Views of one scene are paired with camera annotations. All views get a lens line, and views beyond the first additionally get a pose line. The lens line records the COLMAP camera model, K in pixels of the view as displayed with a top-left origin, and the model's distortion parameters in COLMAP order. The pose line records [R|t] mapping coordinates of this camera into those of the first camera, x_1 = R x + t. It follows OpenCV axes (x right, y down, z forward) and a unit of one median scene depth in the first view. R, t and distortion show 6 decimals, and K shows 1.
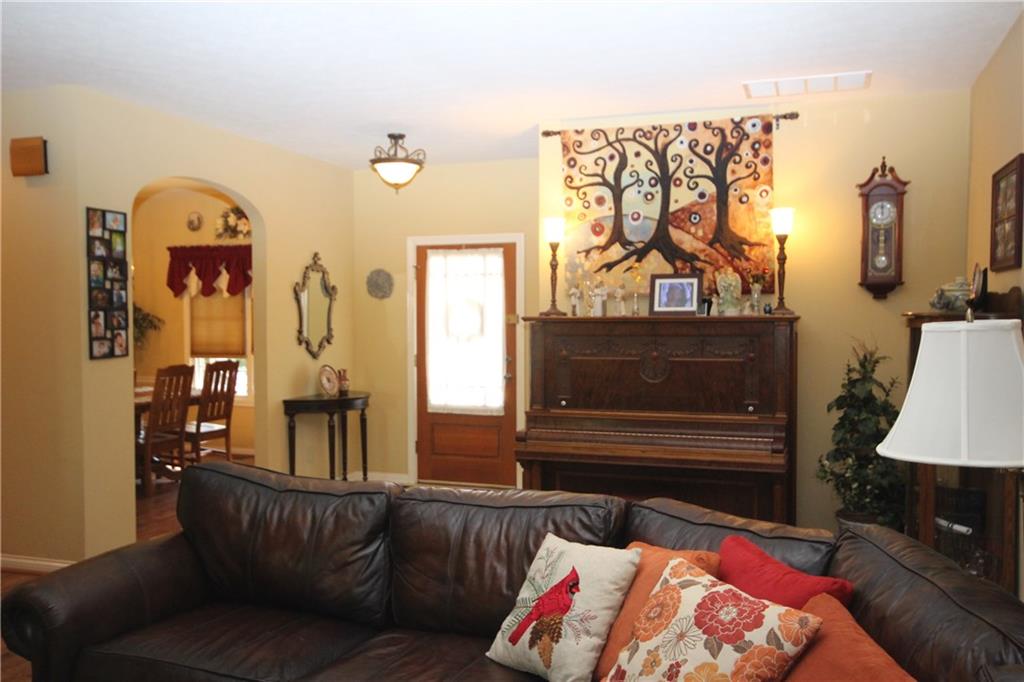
lens RADIAL K [[881.5, 0, 512.0], [0, 881.5, 341.0], [0, 0, 1]] dist [-0.001413, -0.001969]
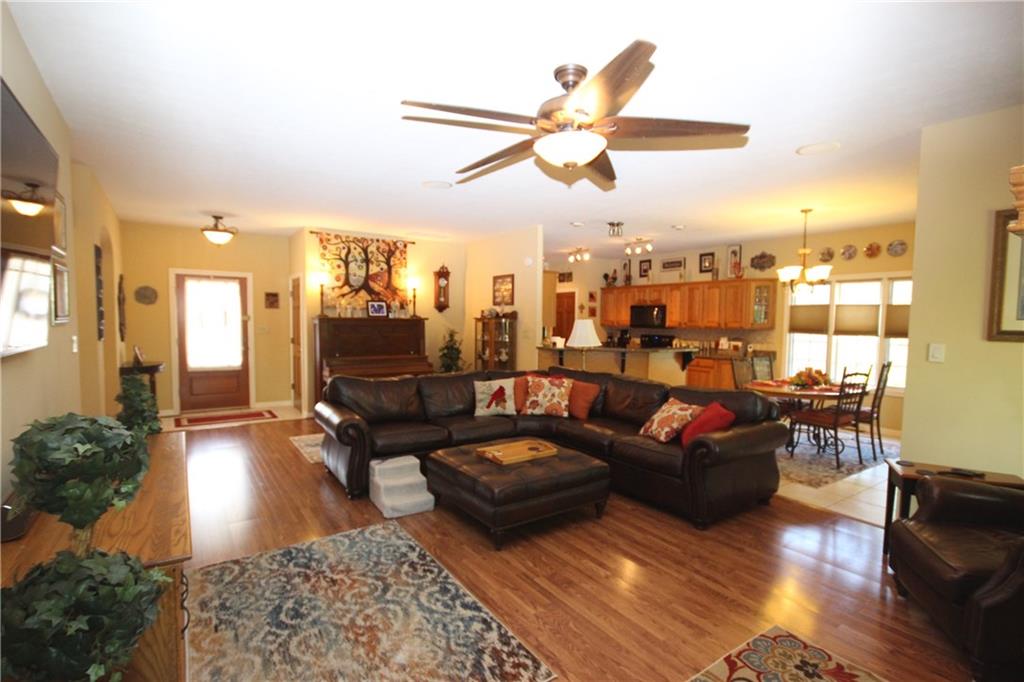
lens RADIAL K [[484.9, 0, 514.6], [0, 484.9, 354.7], [0, 0, 1]] dist [-0.001458, -0.001727]
pose [[0.575462, -0.049146, 0.816351, -0.674958], [0.013690, 0.998632, 0.050469, 0.011972], [-0.817714, -0.017868, 0.575347, -0.096612]]
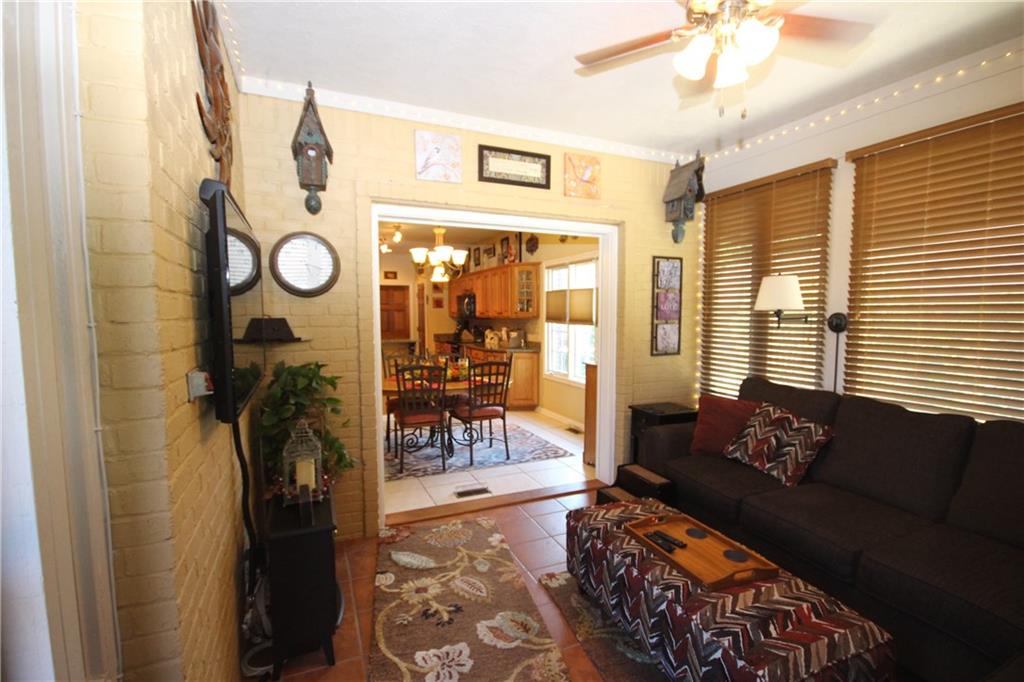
lens RADIAL K [[475.4, 0, 516.0], [0, 475.4, 350.2], [0, 0, 1]] dist [-0.000232, -0.000270]
pose [[0.721593, -0.052729, 0.690307, -0.033808], [0.022662, 0.998360, 0.052570, 0.035740], [-0.691947, -0.022290, 0.721604, -0.740487]]
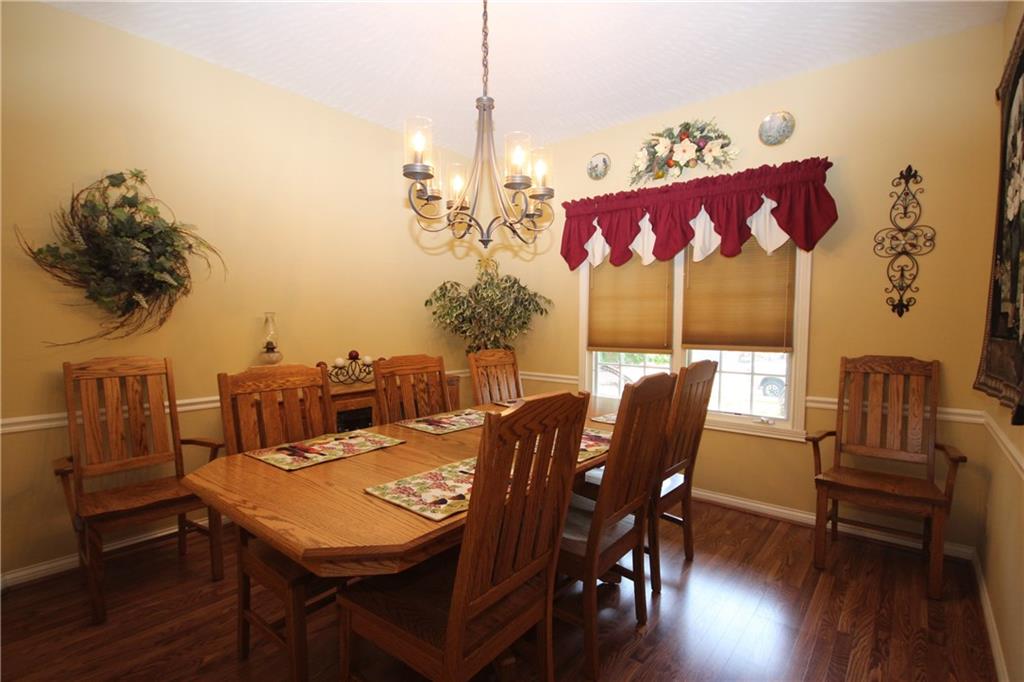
lens RADIAL K [[484.9, 0, 514.6], [0, 484.9, 354.7], [0, 0, 1]] dist [-0.001458, -0.001727]
pose [[0.941500, 0.026608, -0.335960, -0.477526], [-0.013865, 0.999093, 0.040272, 0.011161], [0.336727, -0.033258, 0.941015, 0.985419]]
